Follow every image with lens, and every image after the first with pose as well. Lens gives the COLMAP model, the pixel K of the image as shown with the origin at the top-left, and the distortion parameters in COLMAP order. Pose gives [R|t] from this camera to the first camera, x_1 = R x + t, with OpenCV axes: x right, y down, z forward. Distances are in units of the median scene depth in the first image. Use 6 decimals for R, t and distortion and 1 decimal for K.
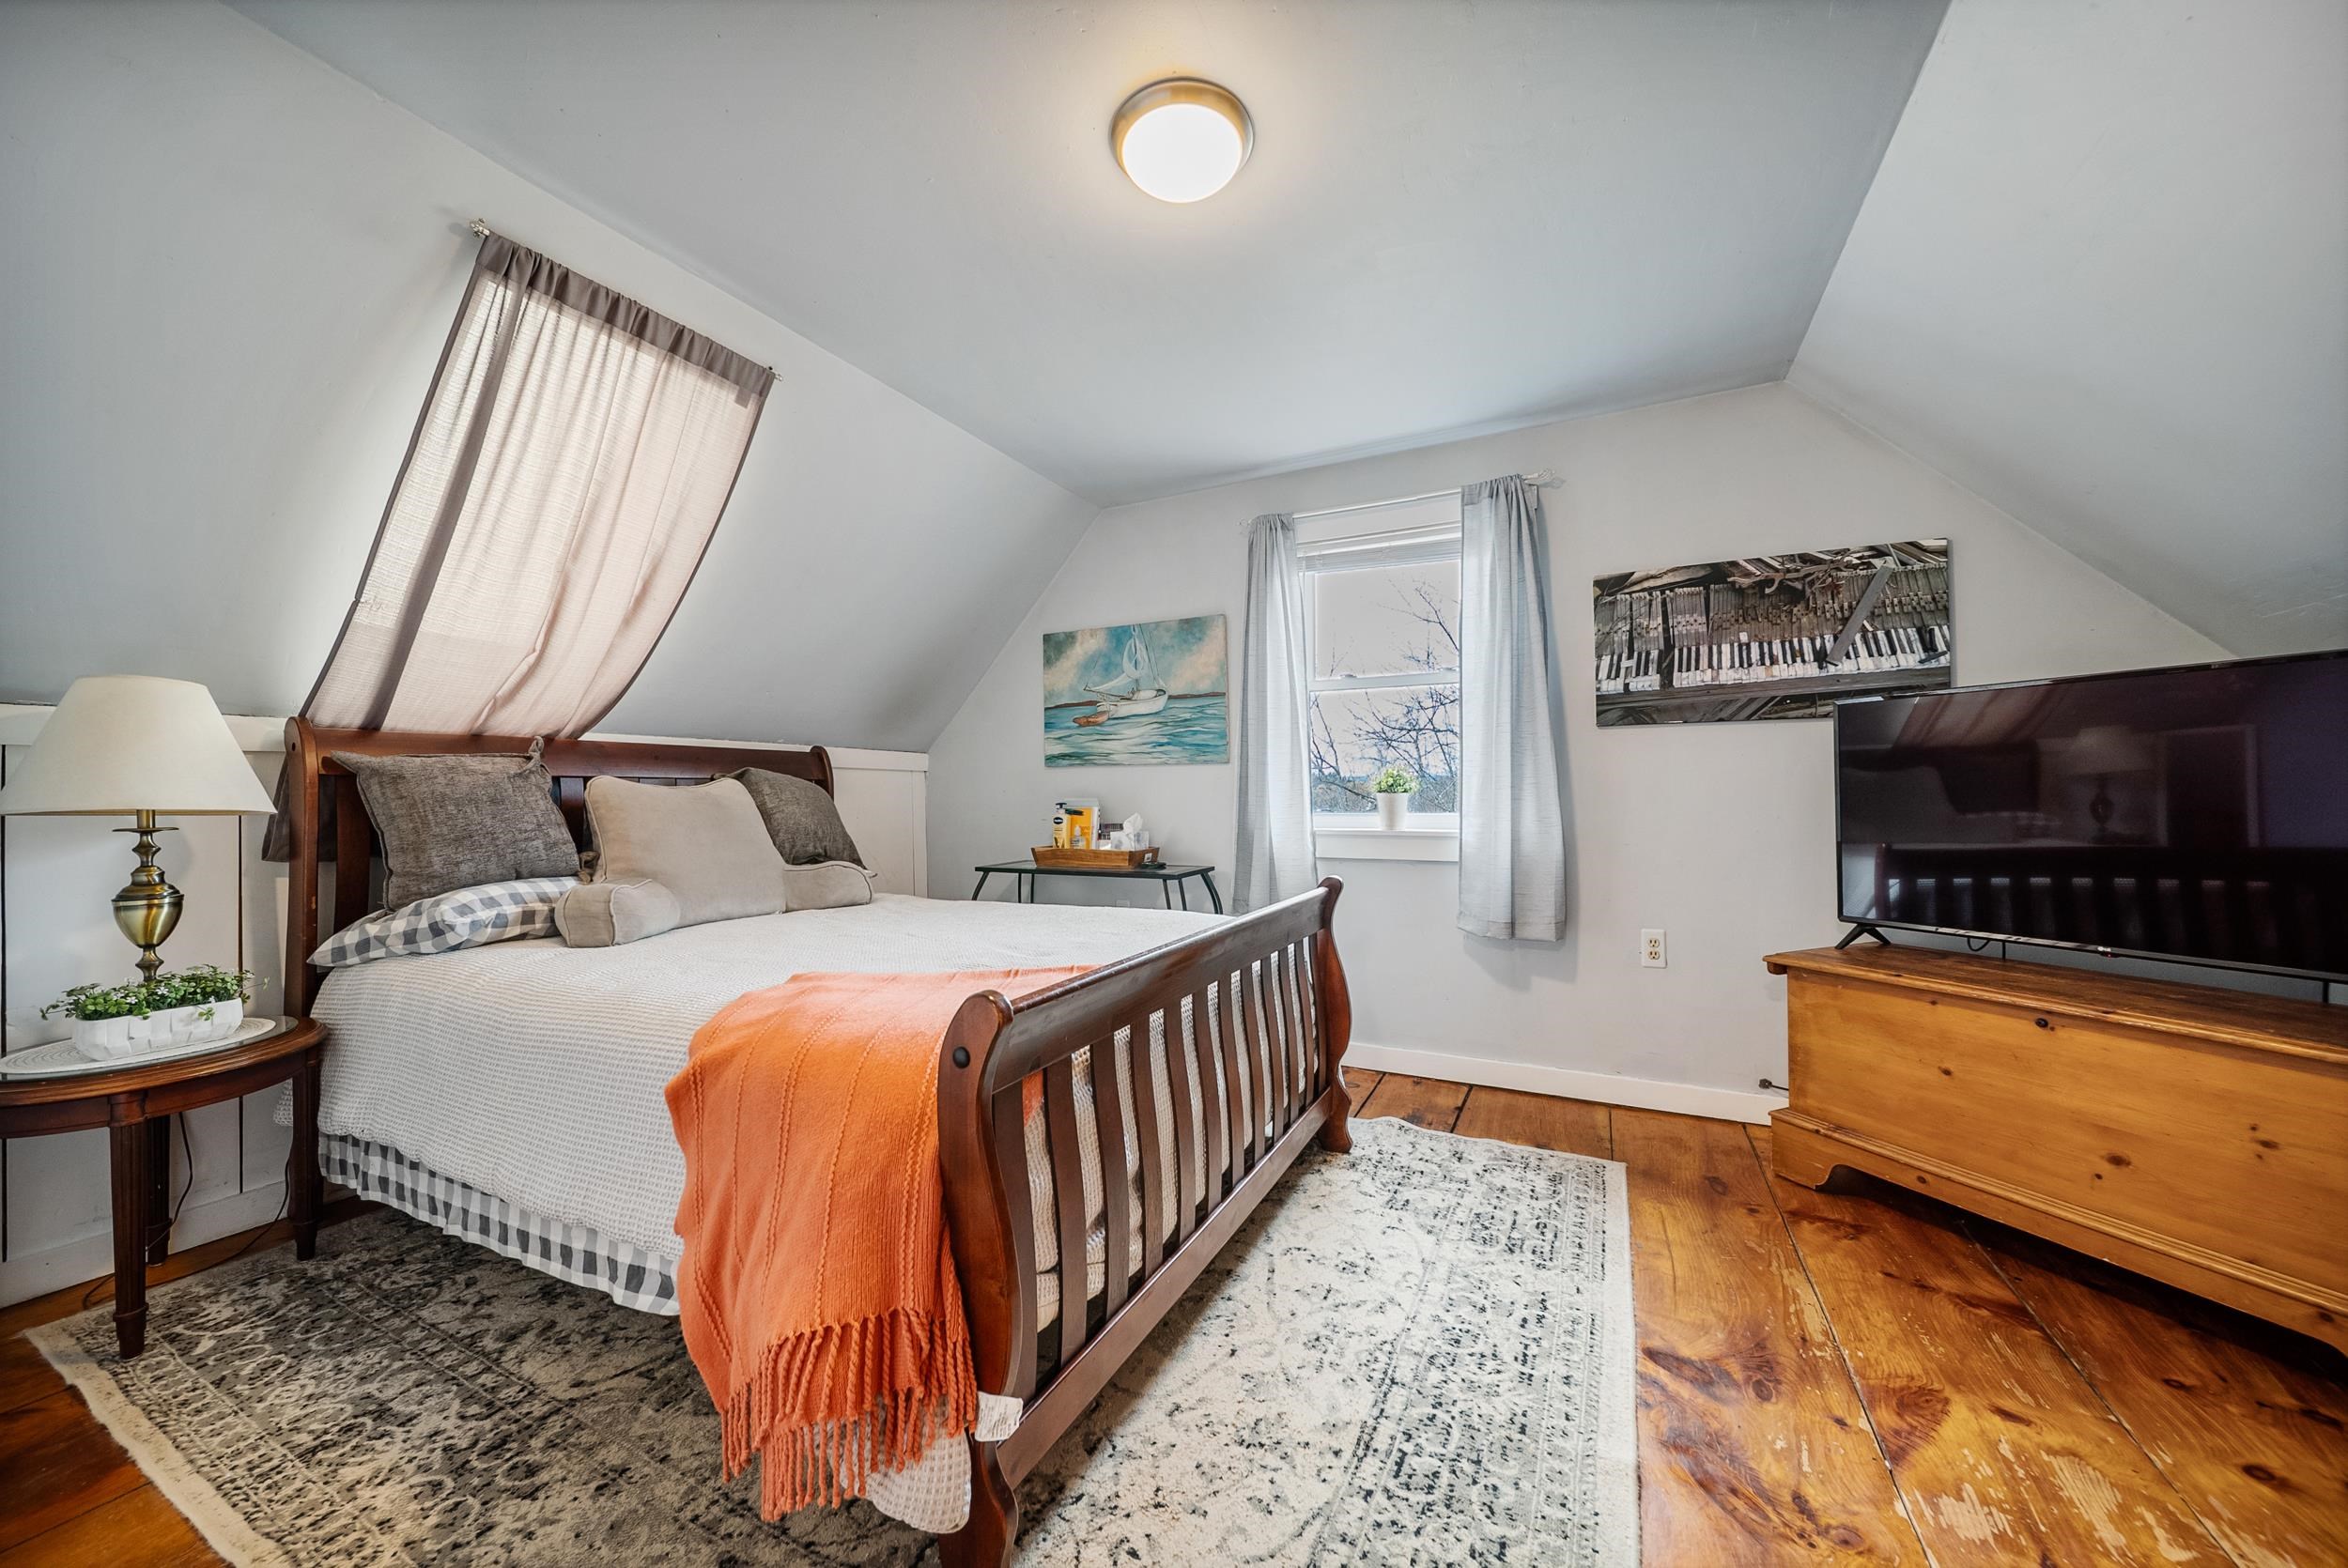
lens RADIAL K [[837.9, 0, 1167.2], [0, 837.9, 784.7], [0, 0, 1]] dist [0.000753, -0.001560]
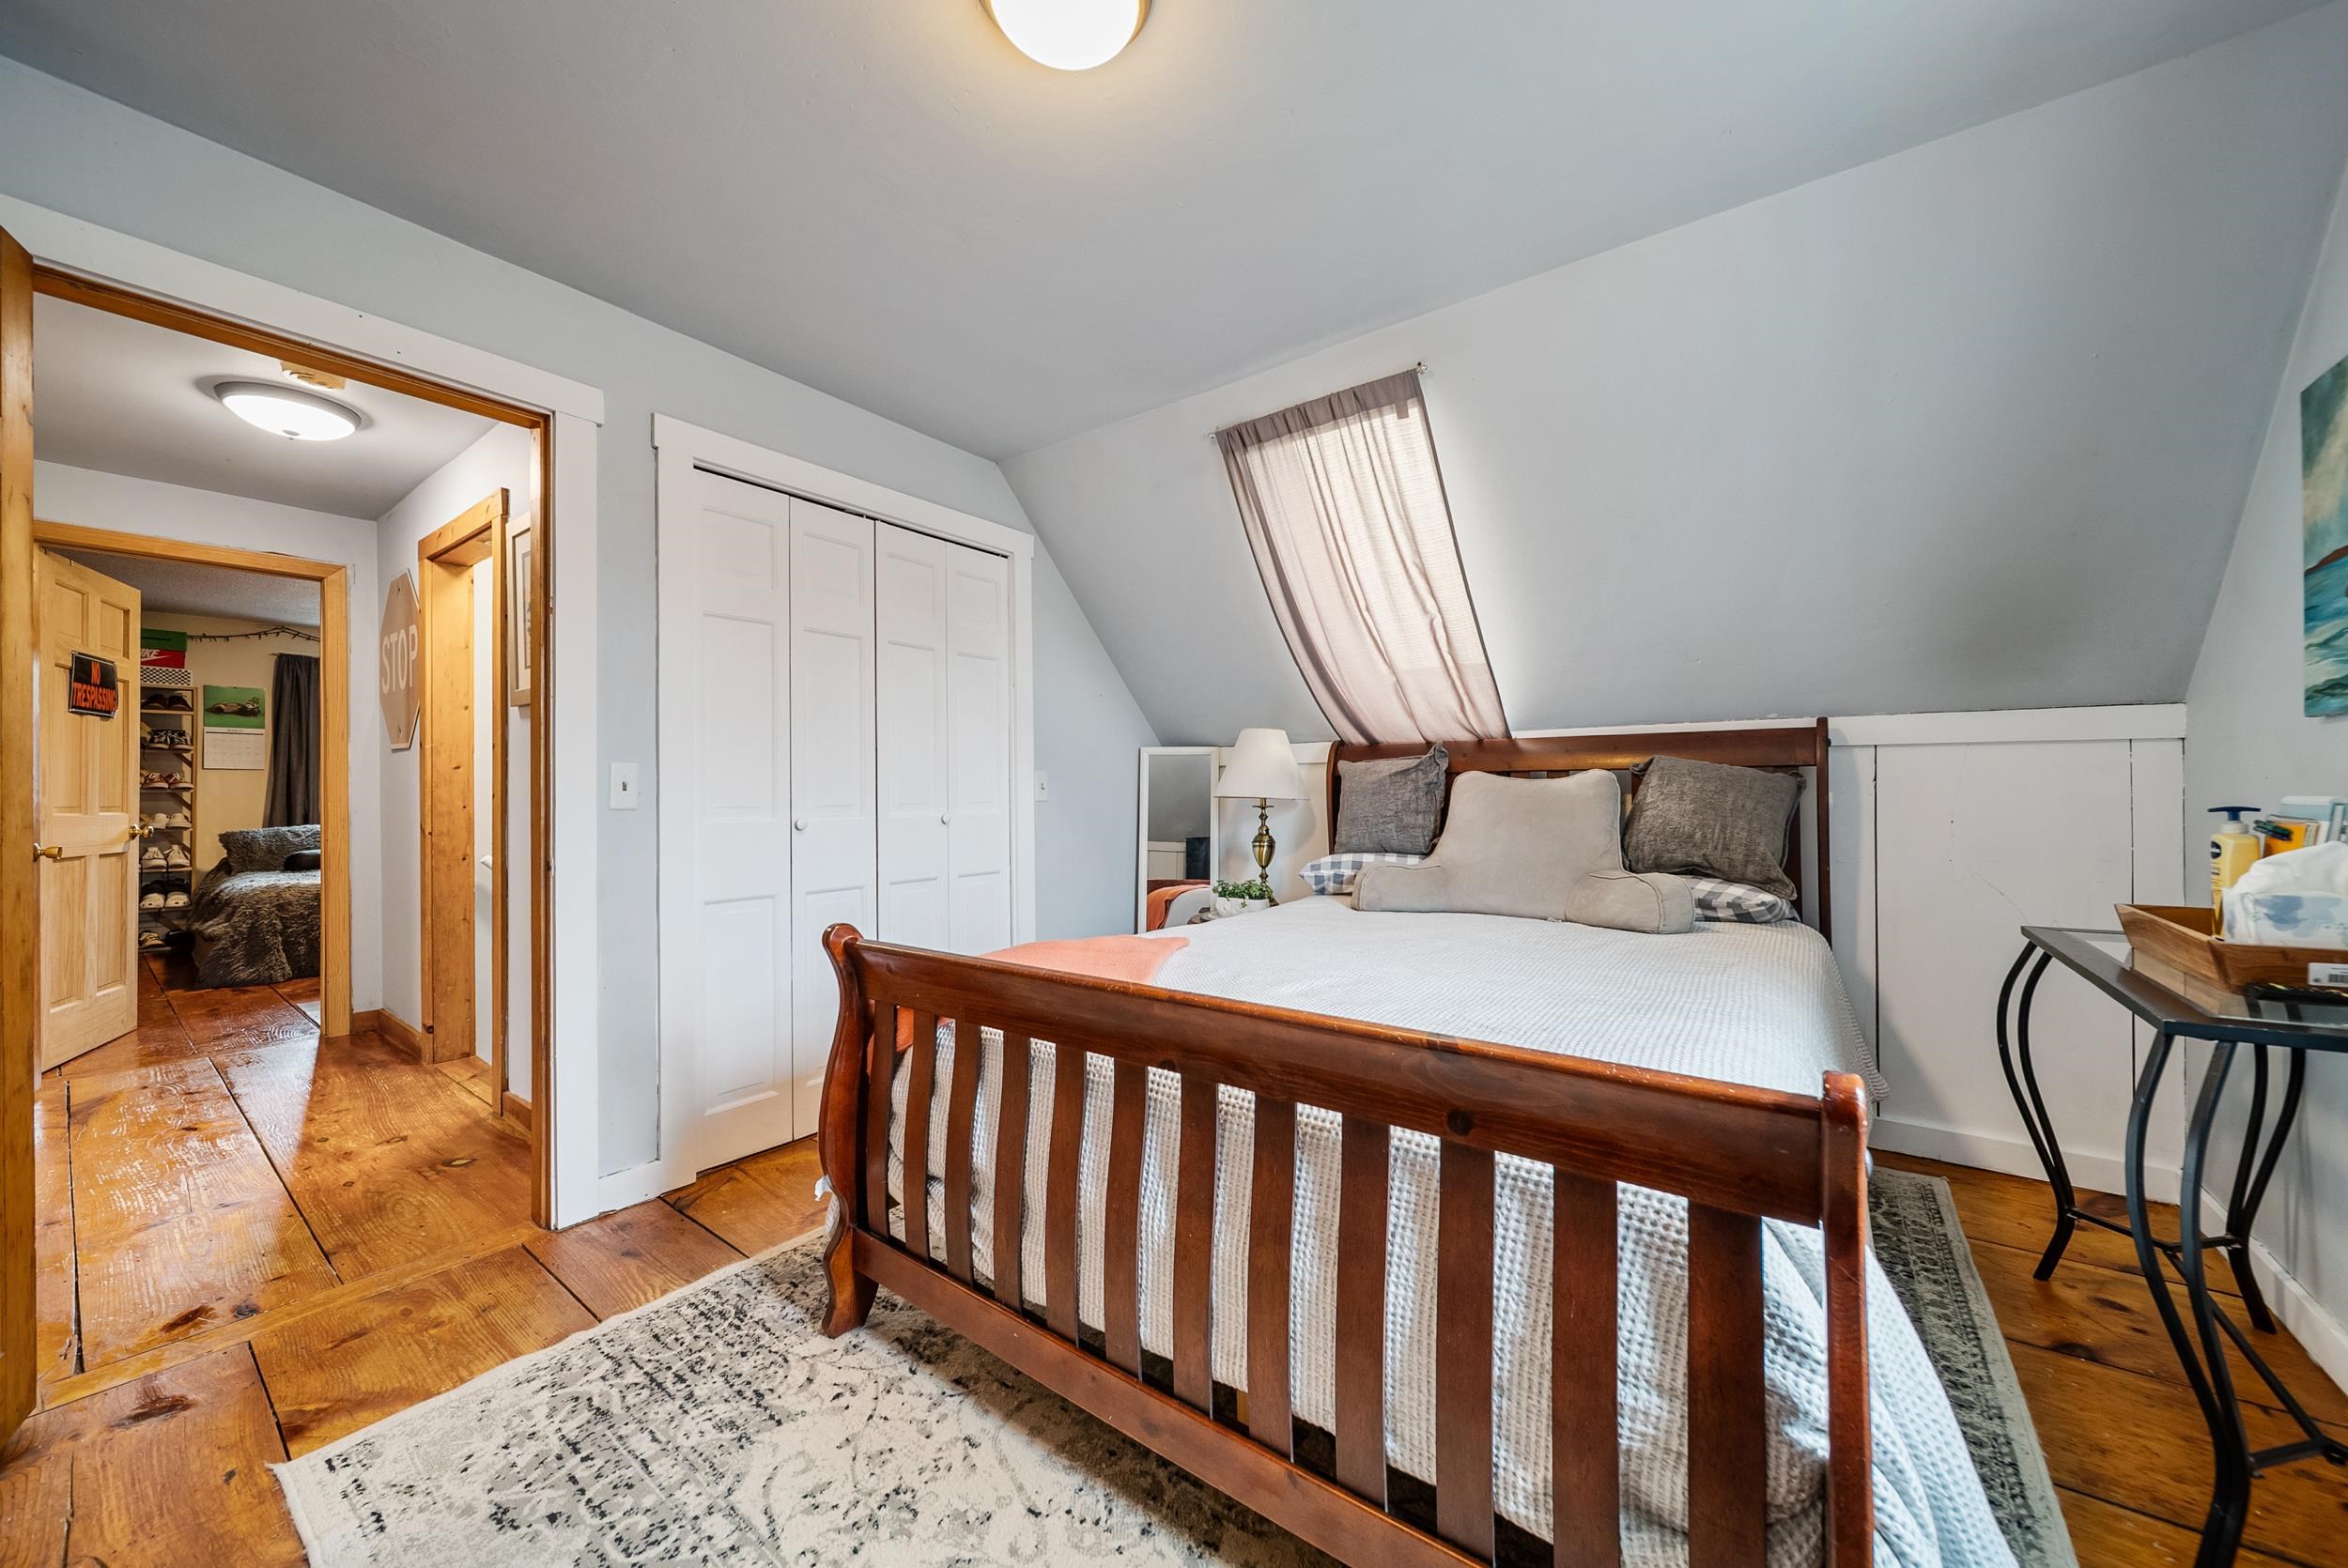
lens RADIAL K [[837.9, 0, 1173.4], [0, 837.9, 785.5], [0, 0, 1]] dist [0.000753, -0.001560]
pose [[-0.165796, 0.001595, -0.986159, 0.719466], [0.018751, 0.999823, -0.001535, 0.003975], [0.985982, -0.018746, -0.165796, 1.107188]]
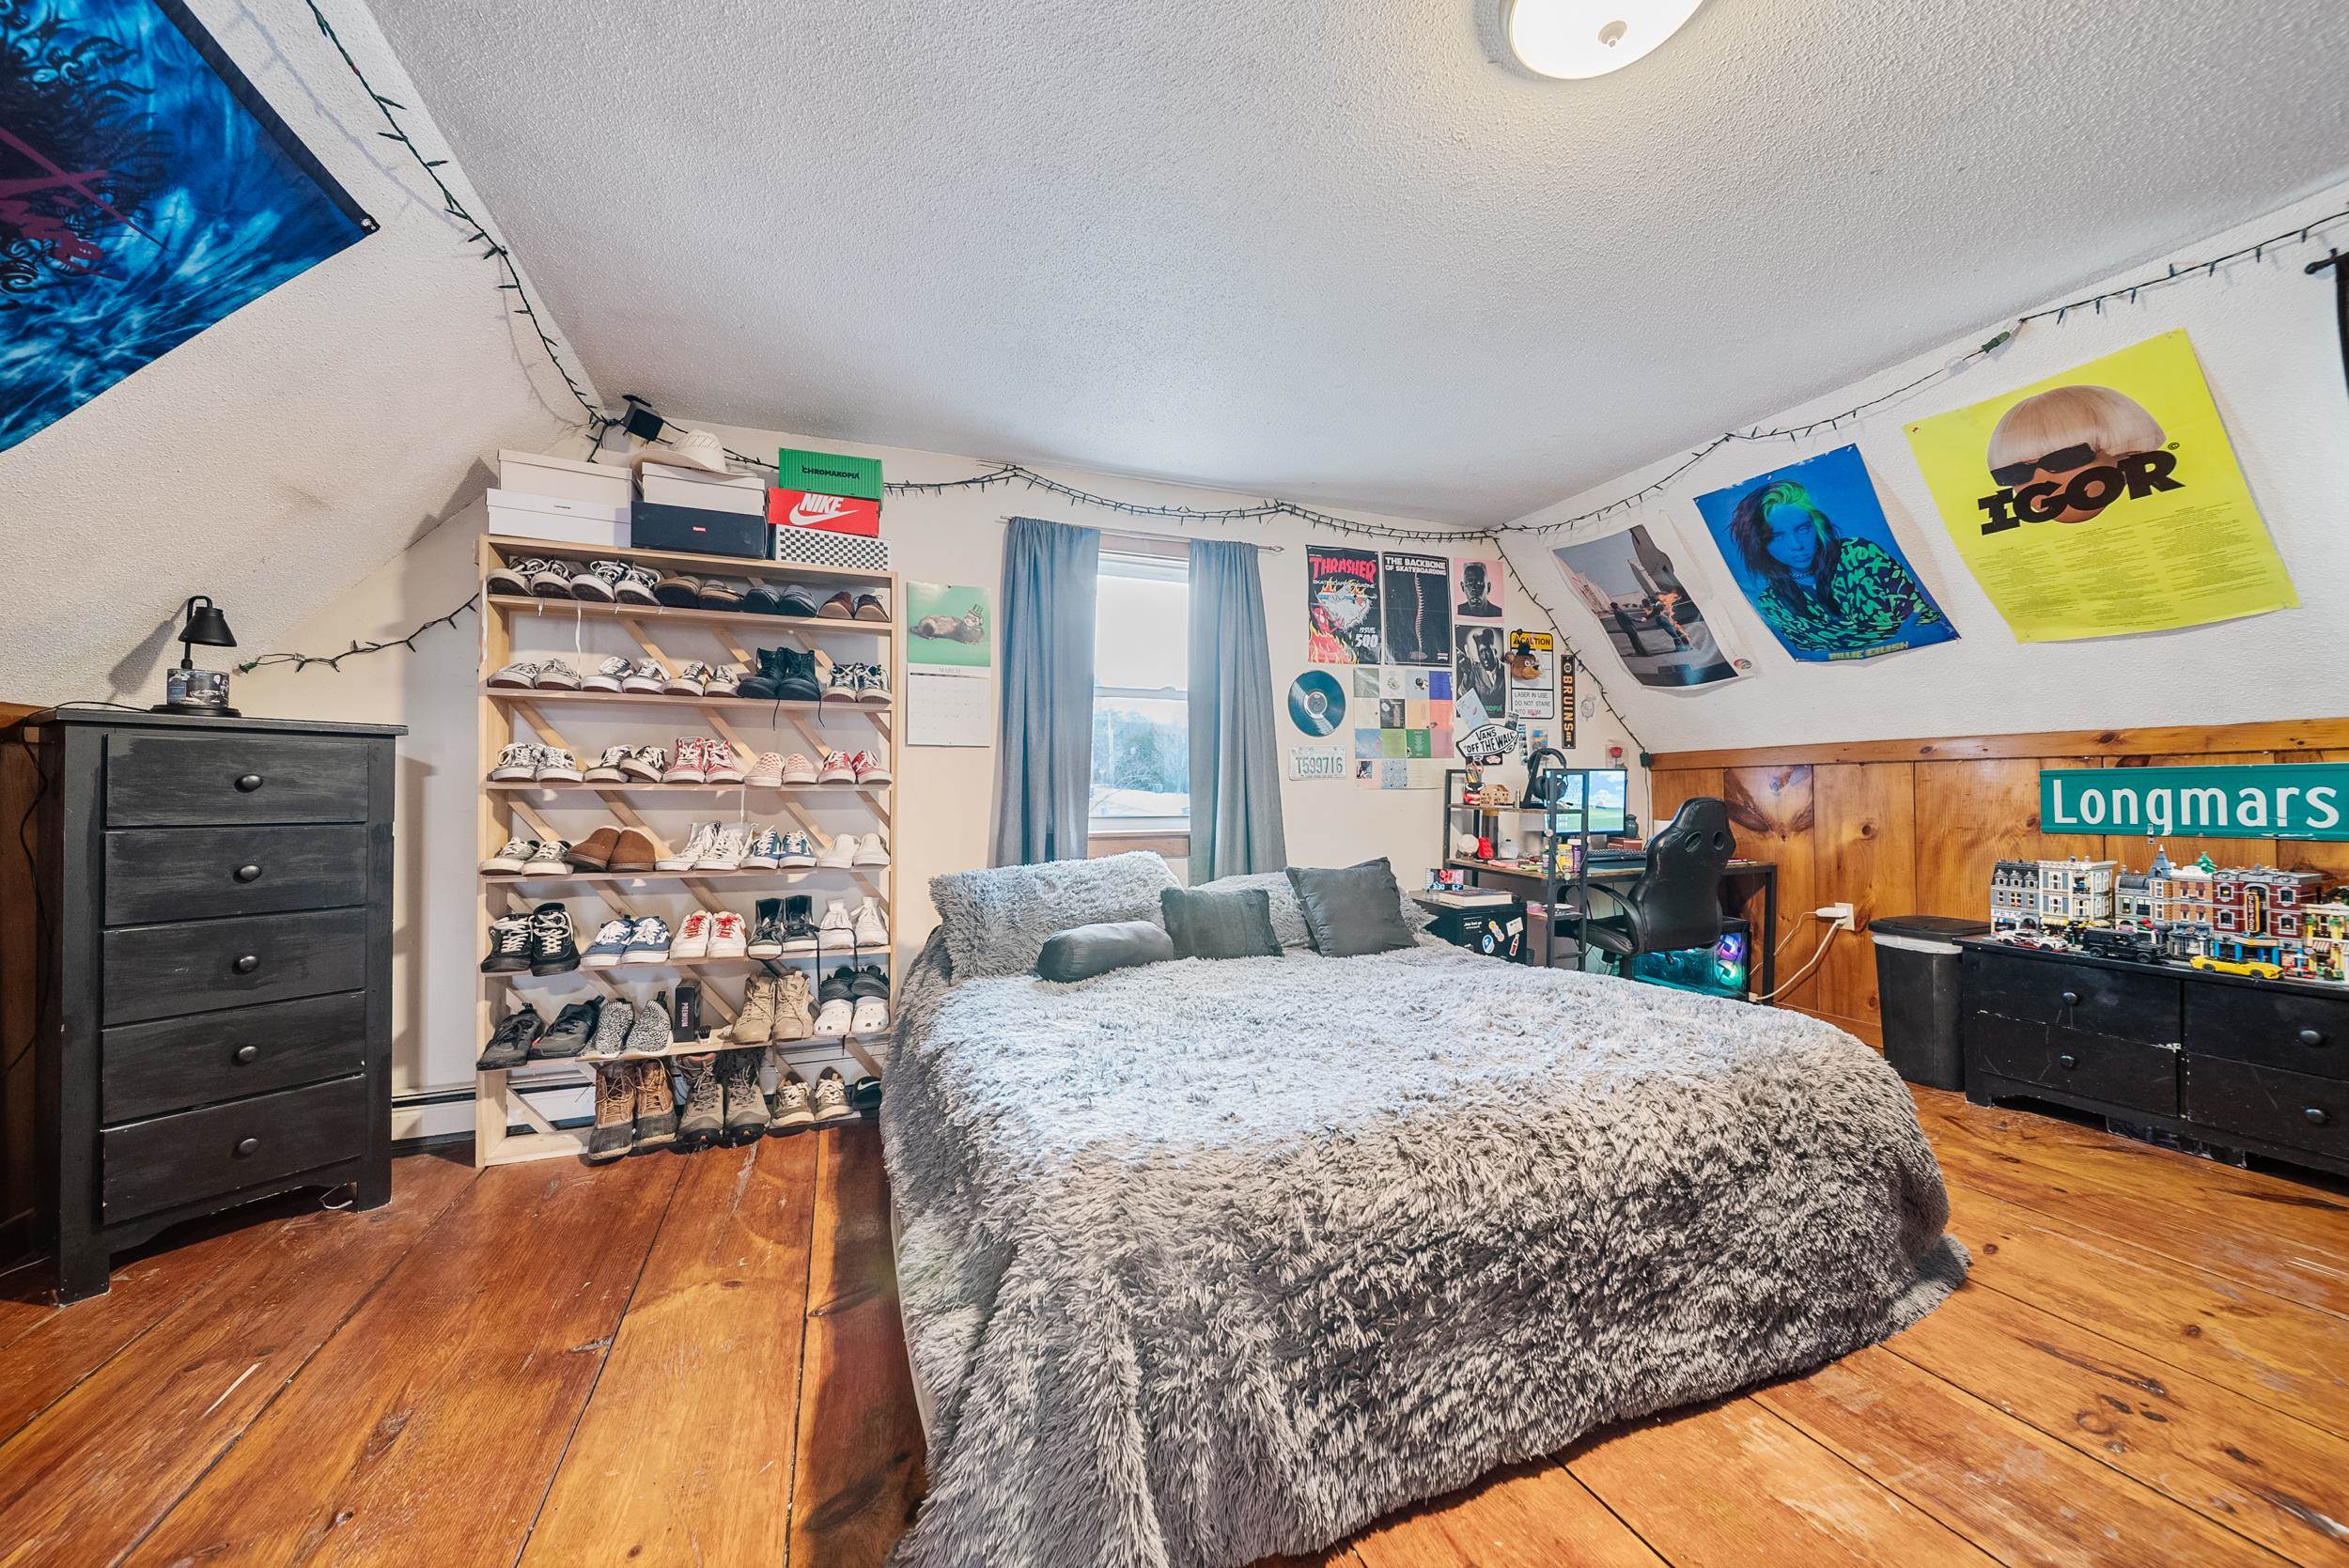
lens RADIAL K [[838.3, 0, 1167.4], [0, 838.3, 788.3], [0, 0, 1]] dist [0.000753, -0.001560]
pose [[-0.661106, -0.000719, -0.750293, 0.477487], [0.015738, 0.999766, -0.014825, 0.000632], [0.750128, -0.021609, -0.660940, 0.707278]]
